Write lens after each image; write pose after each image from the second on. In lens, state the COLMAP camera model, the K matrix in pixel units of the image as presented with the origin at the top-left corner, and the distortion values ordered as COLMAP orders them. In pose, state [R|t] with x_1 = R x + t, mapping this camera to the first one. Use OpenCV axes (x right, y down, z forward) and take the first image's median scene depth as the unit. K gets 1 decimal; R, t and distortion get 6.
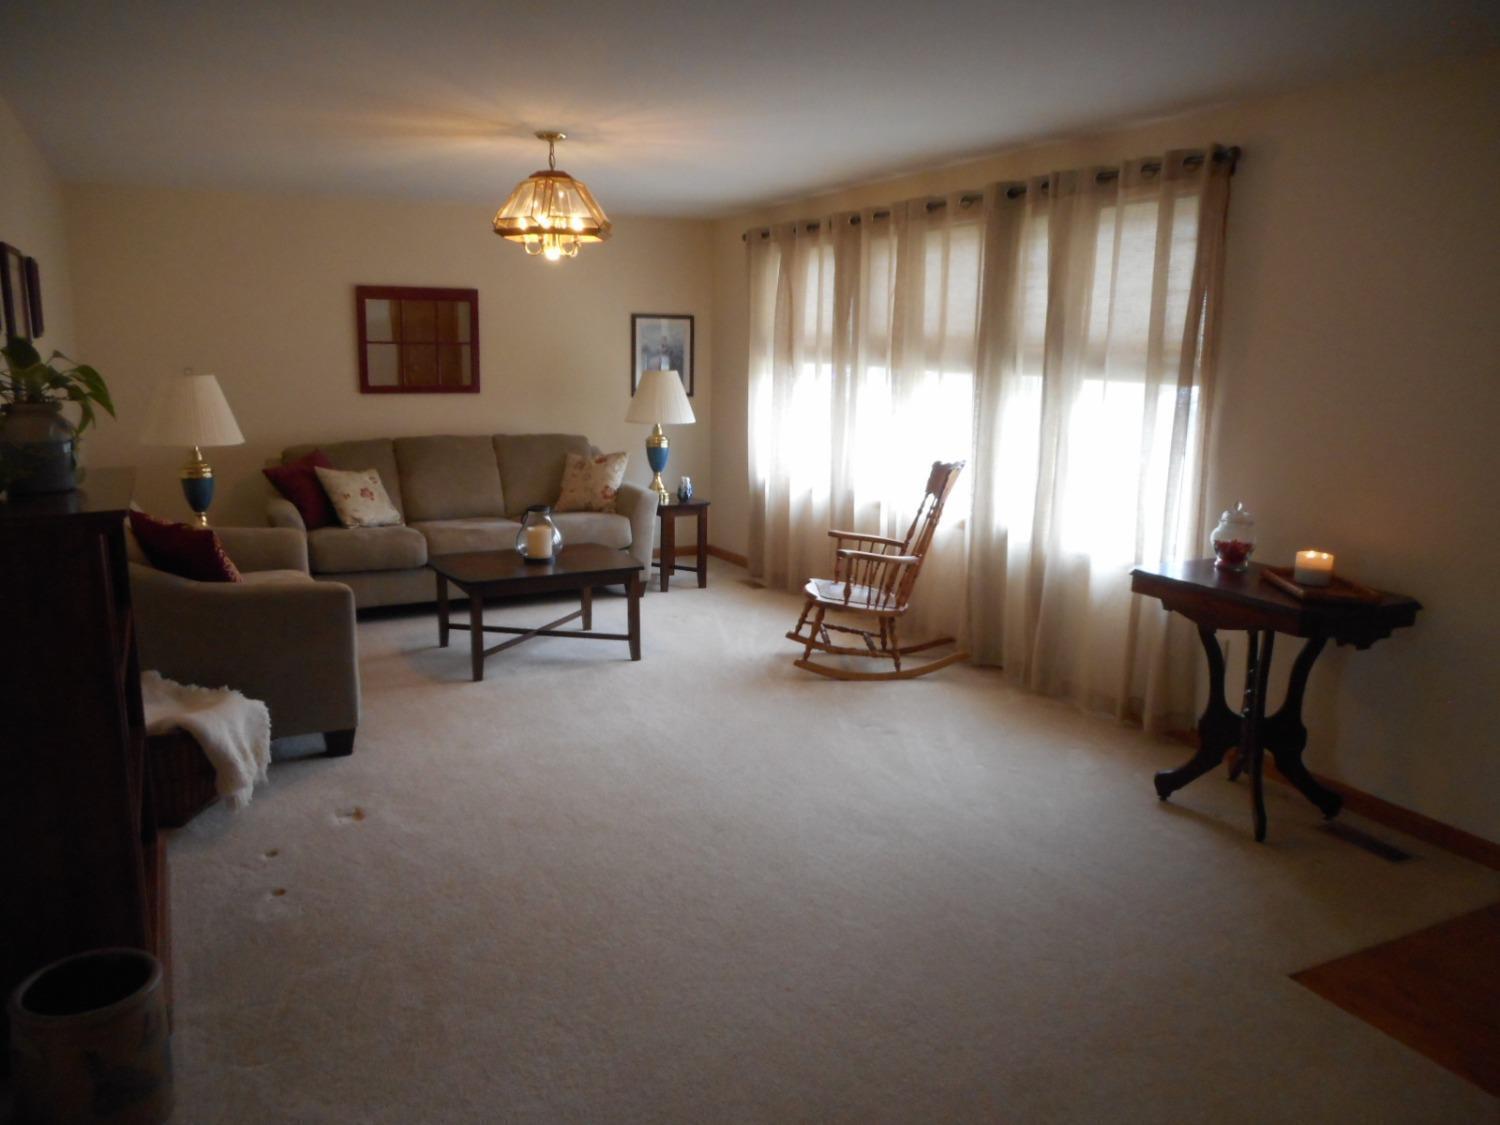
lens RADIAL K [[1151.4, 0, 750.0], [0, 1151.4, 562.5], [0, 0, 1]] dist [0.001949, 0.005250]
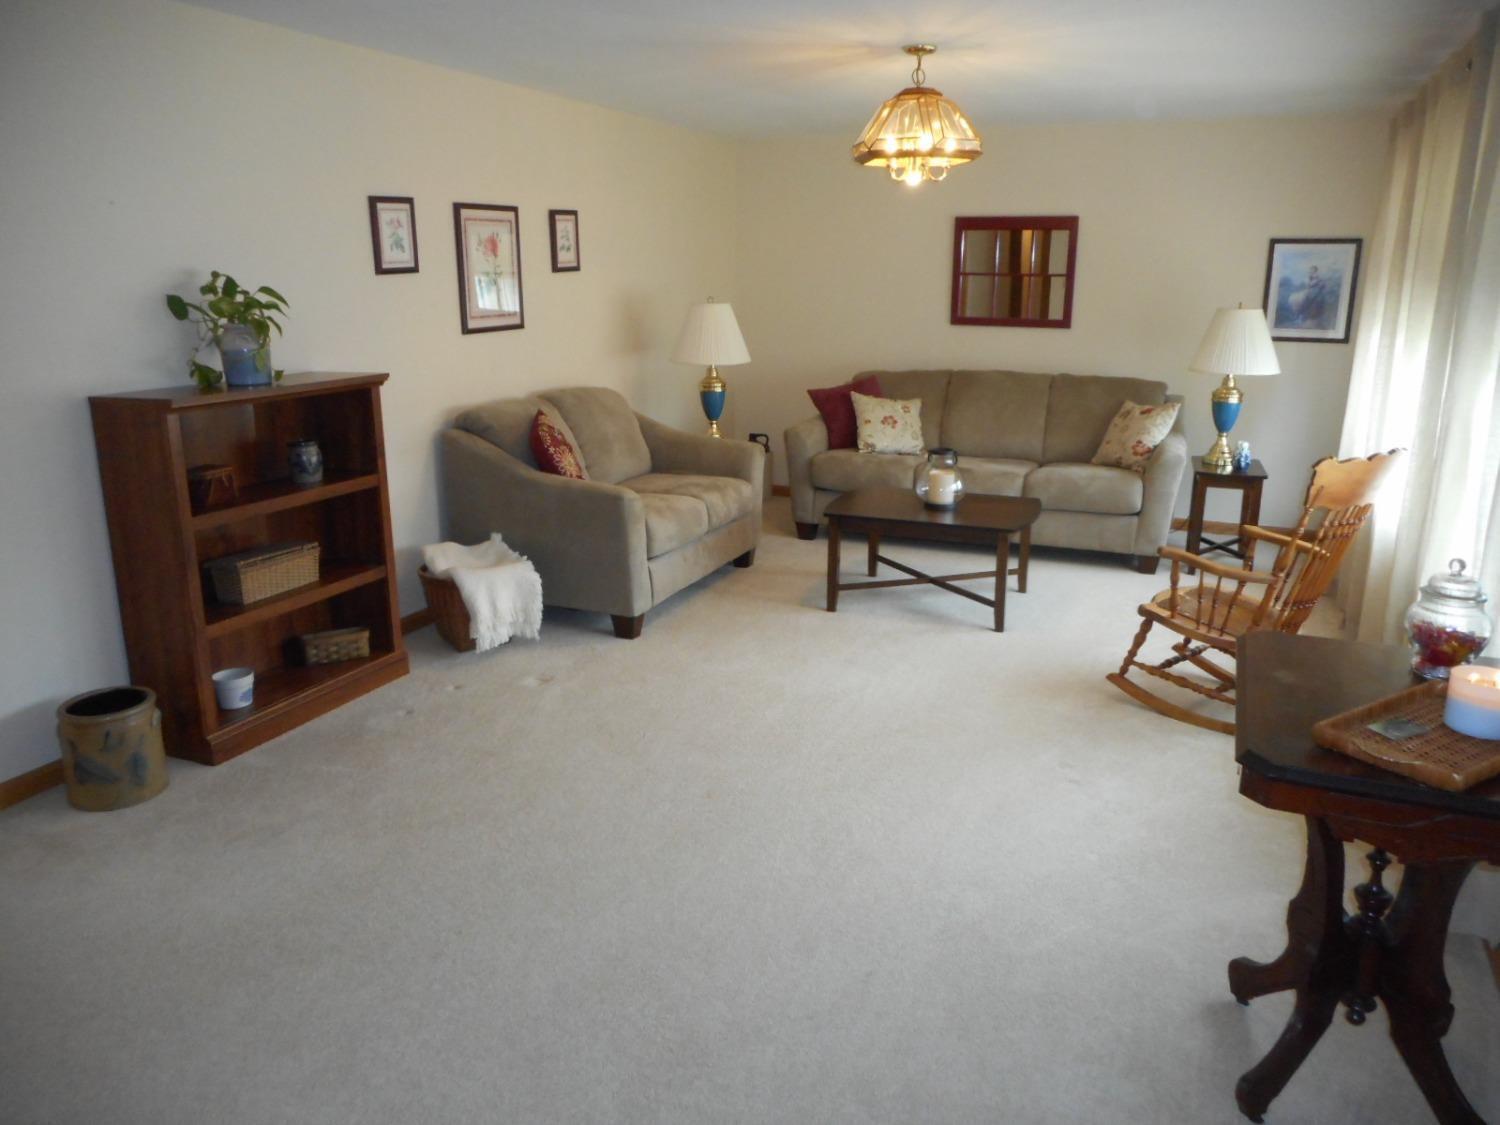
lens RADIAL K [[1151.4, 0, 750.0], [0, 1151.4, 562.5], [0, 0, 1]] dist [0.001949, 0.005250]
pose [[0.642288, 0.187426, -0.743195, 0.431889], [-0.143743, 0.981892, 0.123396, -0.050952], [0.752864, 0.027574, 0.657598, 0.255752]]
